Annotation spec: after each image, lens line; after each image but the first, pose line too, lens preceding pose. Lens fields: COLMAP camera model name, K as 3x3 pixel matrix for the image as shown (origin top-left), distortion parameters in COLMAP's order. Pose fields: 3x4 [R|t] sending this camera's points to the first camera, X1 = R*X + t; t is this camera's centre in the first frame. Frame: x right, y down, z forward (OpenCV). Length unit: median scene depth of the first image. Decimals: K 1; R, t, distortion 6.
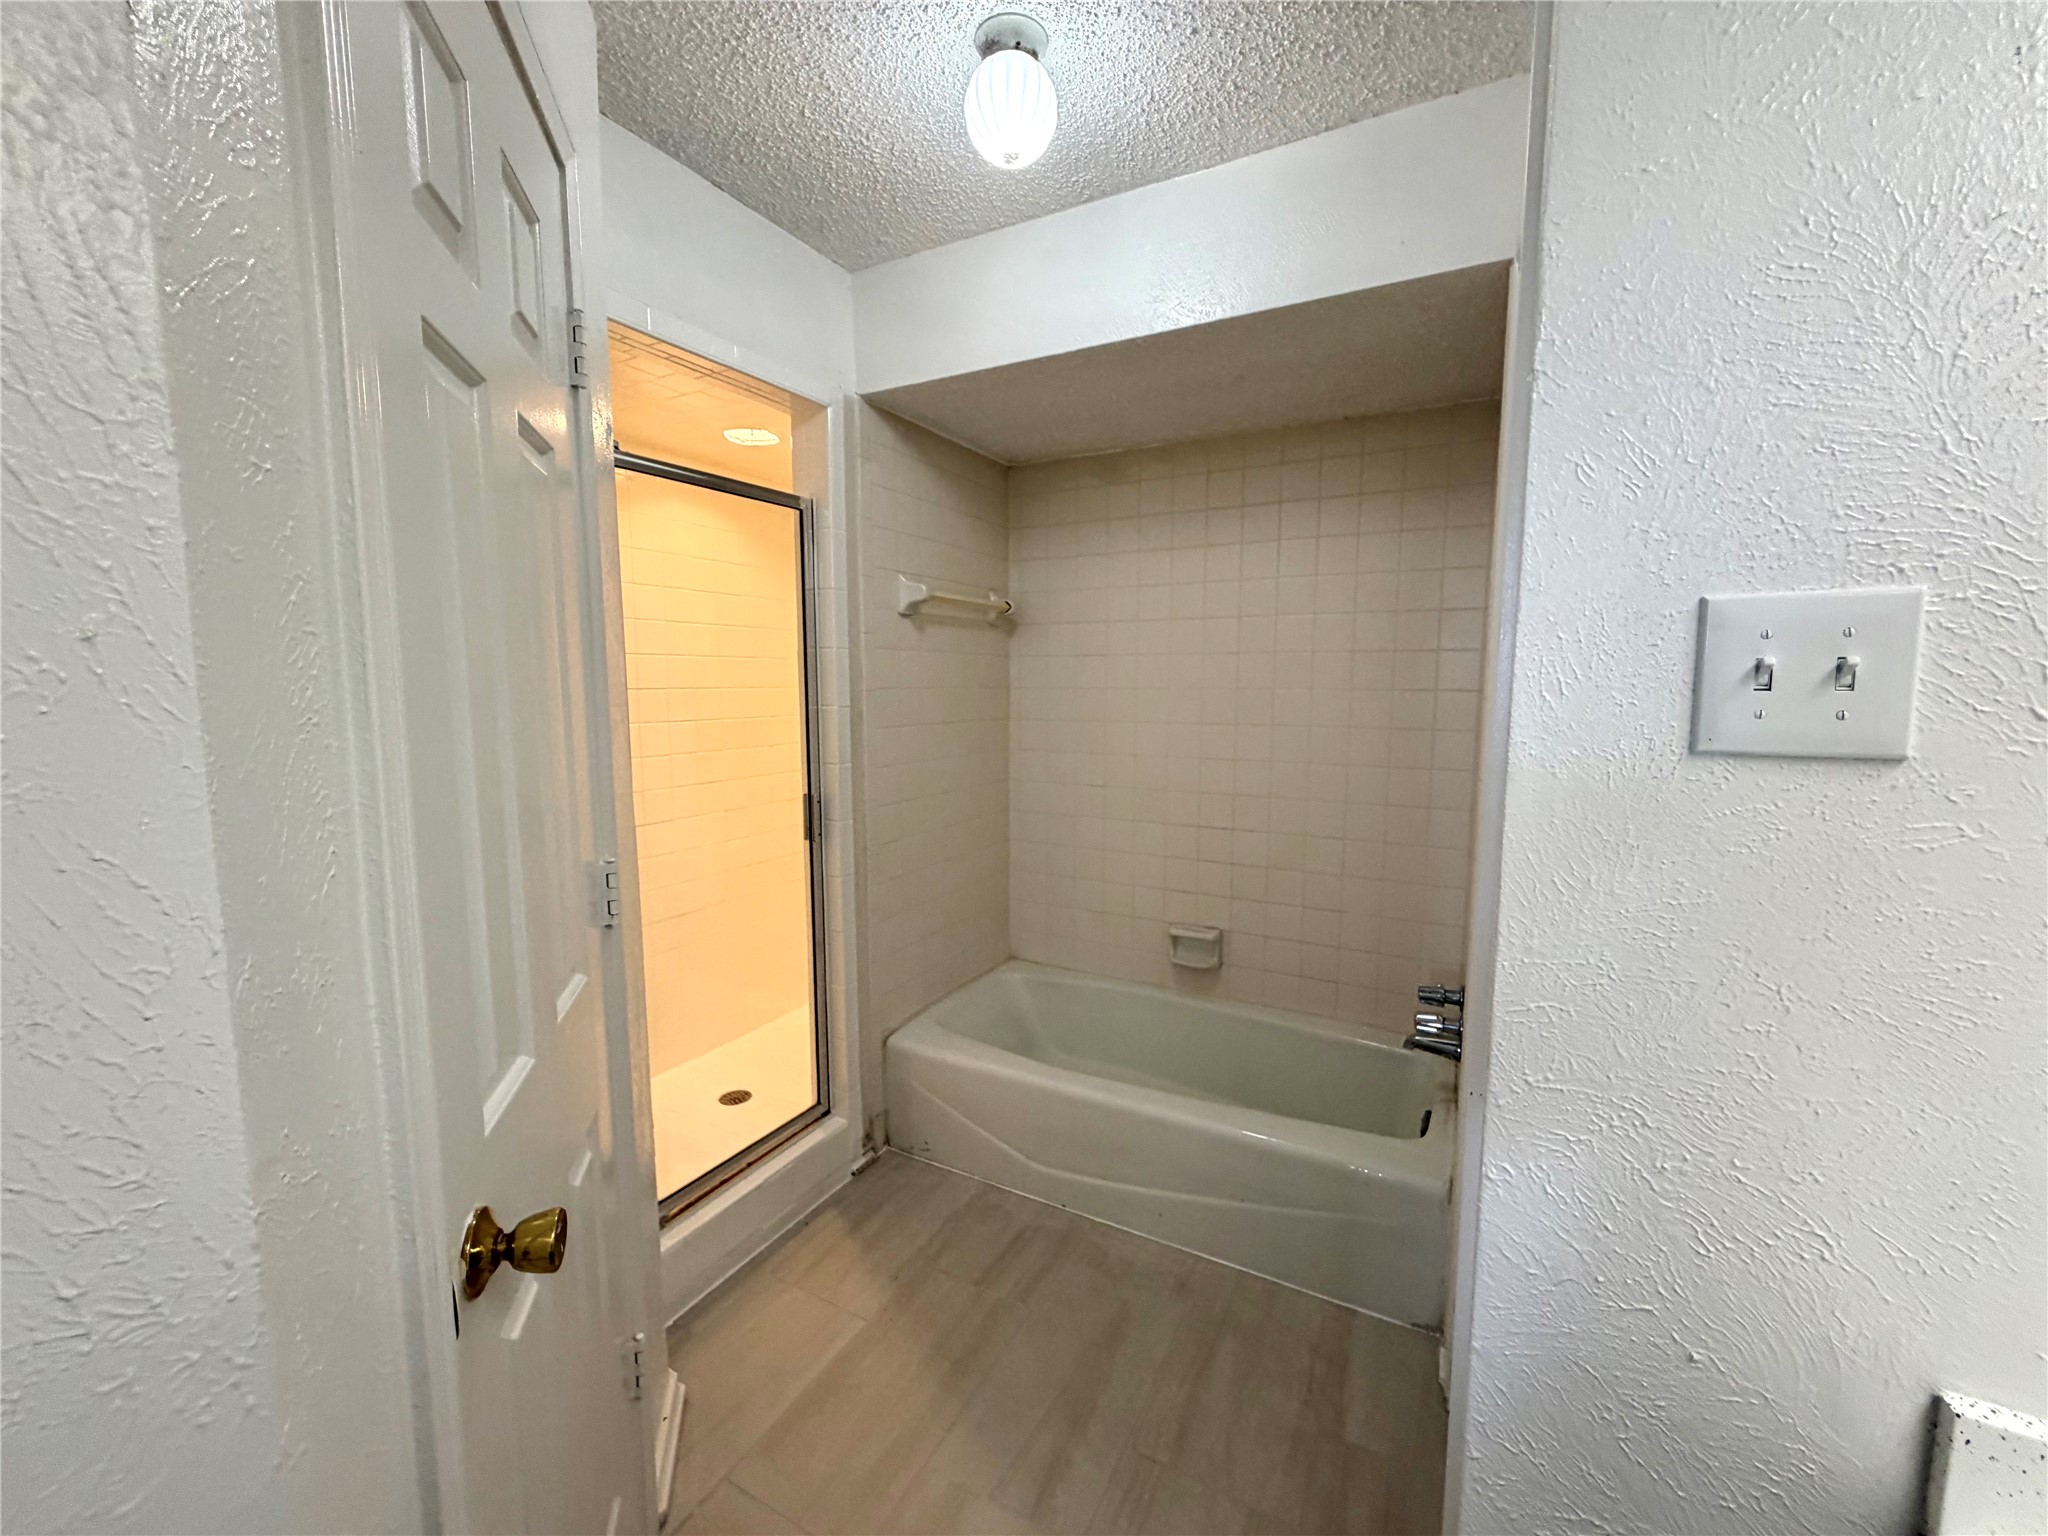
lens RADIAL K [[813.6, 0, 1030.3], [0, 813.6, 764.4], [0, 0, 1]] dist [-0.001206, -0.000429]
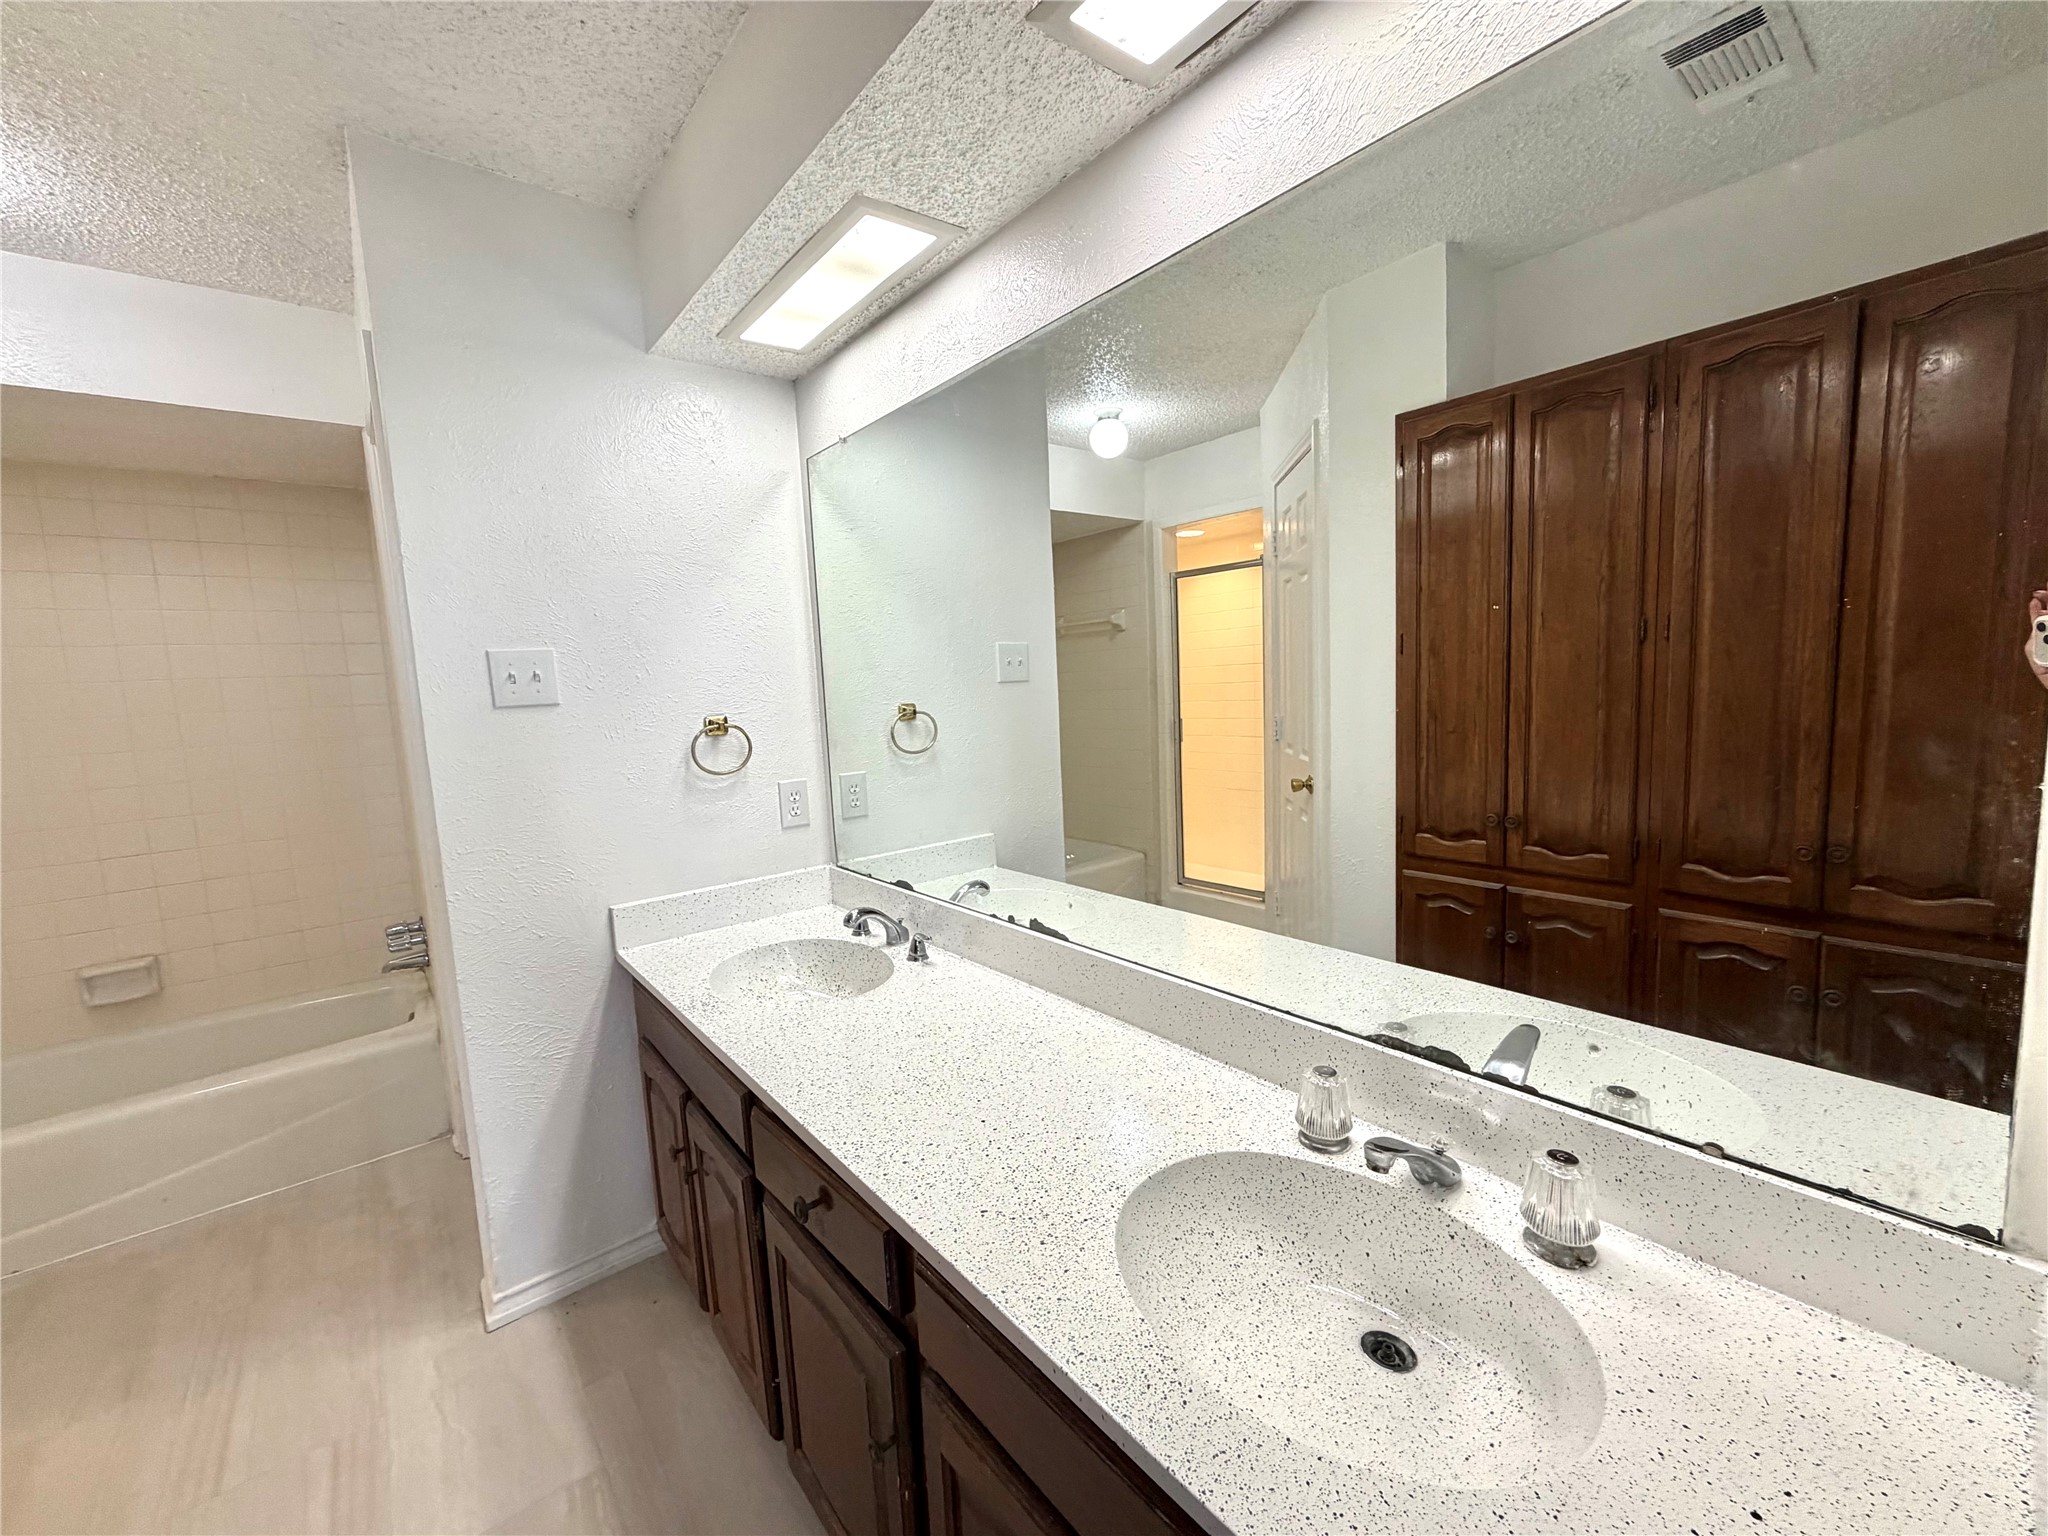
lens RADIAL K [[813.6, 0, 1031.3], [0, 813.6, 769.2], [0, 0, 1]] dist [-0.001206, -0.000429]
pose [[0.378358, -0.122411, 0.917530, -0.405494], [0.145342, 0.986779, 0.071716, 0.101572], [-0.914178, 0.106221, 0.391147, -0.668235]]
